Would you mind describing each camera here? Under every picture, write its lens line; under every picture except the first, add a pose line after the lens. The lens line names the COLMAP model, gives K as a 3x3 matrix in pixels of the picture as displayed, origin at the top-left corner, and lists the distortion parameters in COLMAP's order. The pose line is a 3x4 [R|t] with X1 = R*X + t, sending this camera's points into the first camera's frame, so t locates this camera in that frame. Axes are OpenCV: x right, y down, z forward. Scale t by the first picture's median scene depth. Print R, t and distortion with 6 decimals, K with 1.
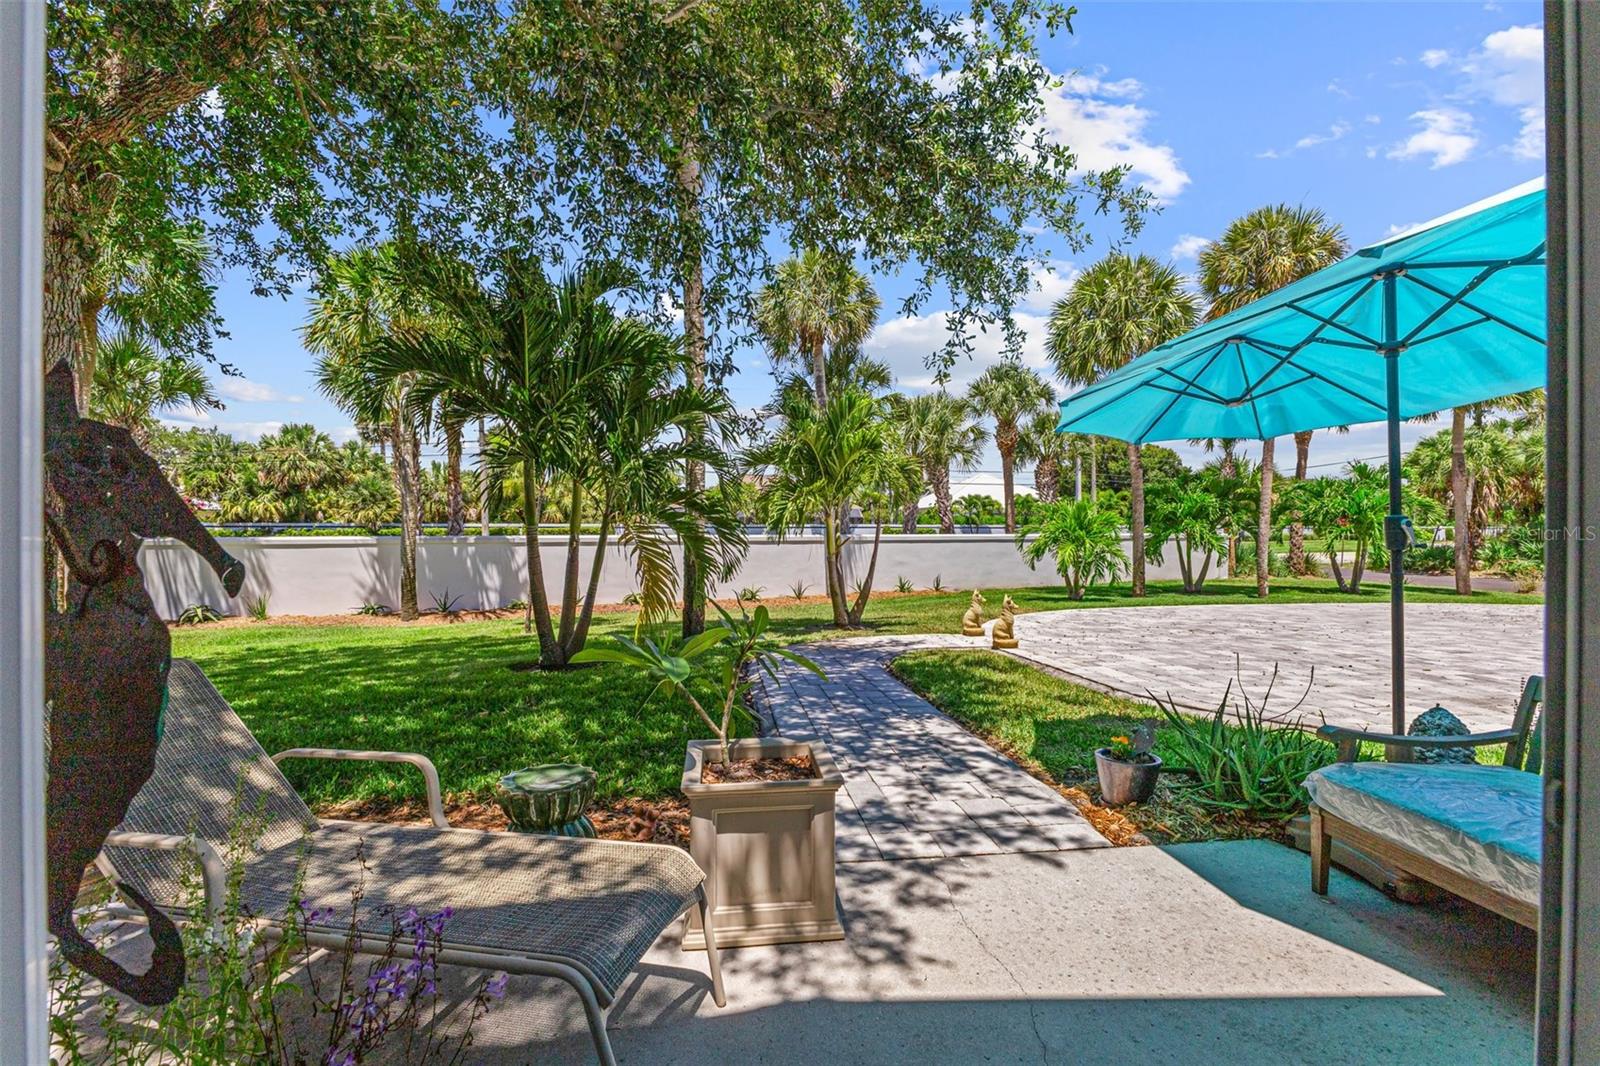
lens RADIAL K [[725.1, 0, 793.0], [0, 725.1, 529.7], [0, 0, 1]] dist [-0.004350, -0.000315]
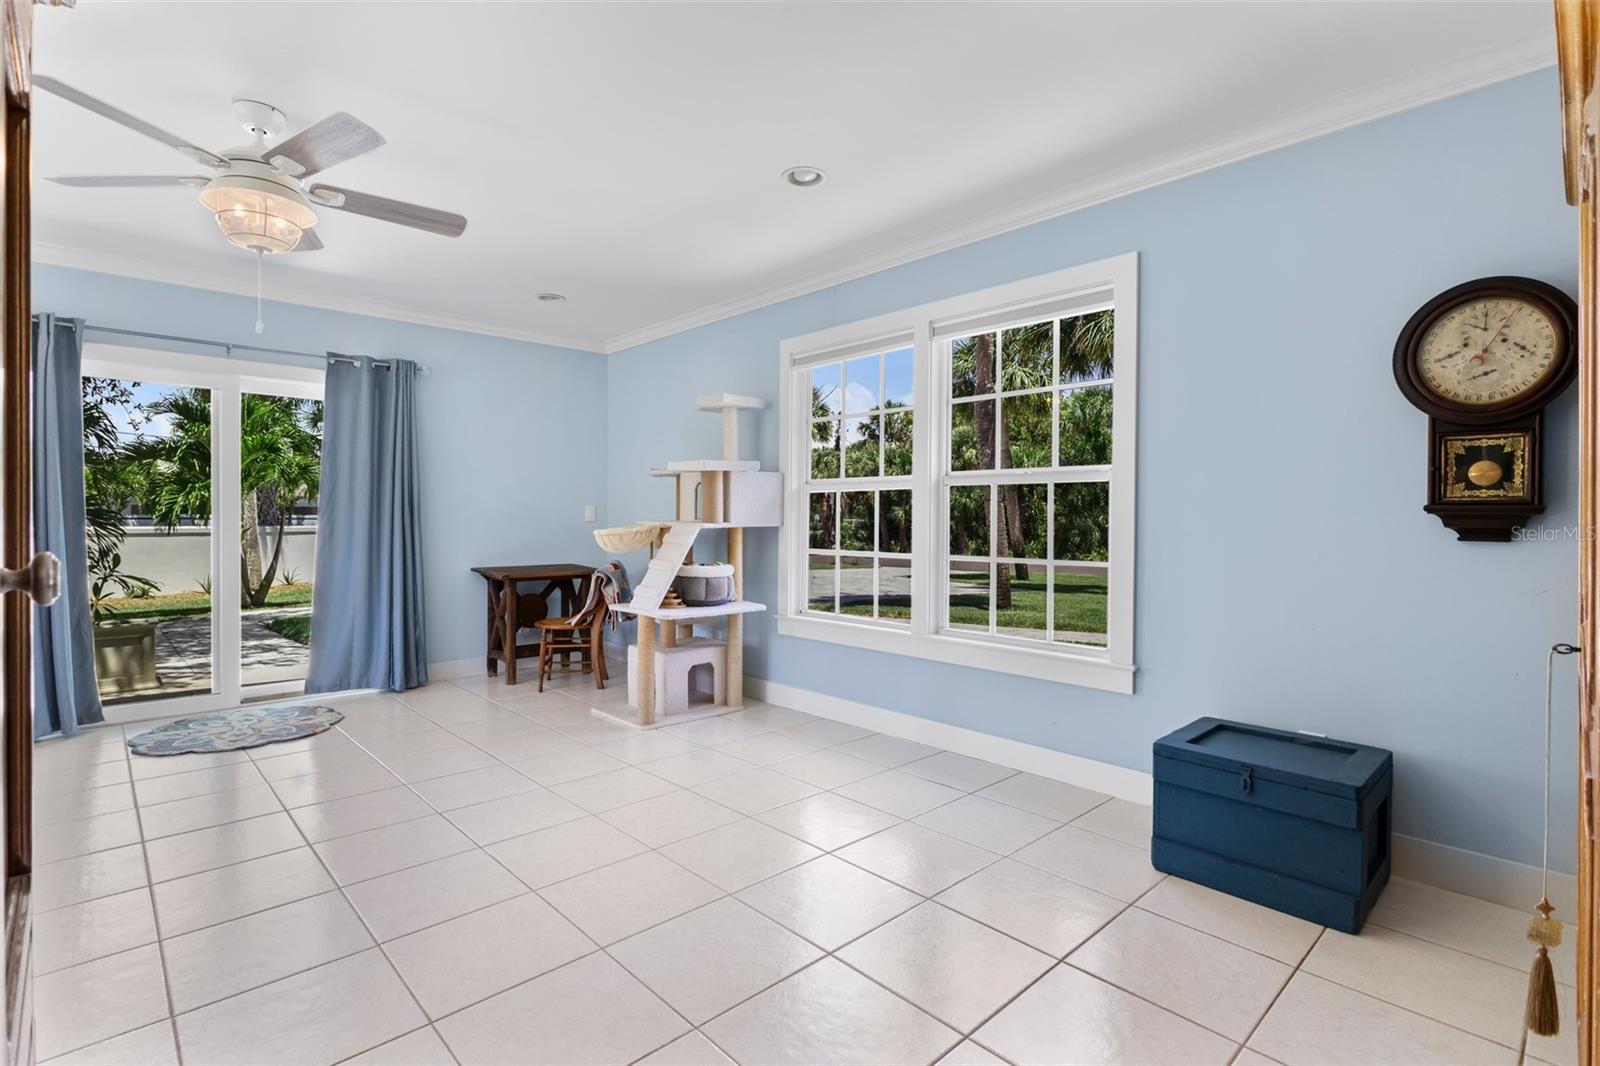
lens RADIAL K [[771.9, 0, 816.0], [0, 771.9, 528.3], [0, 0, 1]] dist [0.003732, -0.000536]
pose [[0.796876, -0.002927, 0.604136, 0.015120], [-0.001576, 0.999975, 0.006923, -0.000139], [-0.604141, -0.006469, 0.796851, -0.135826]]
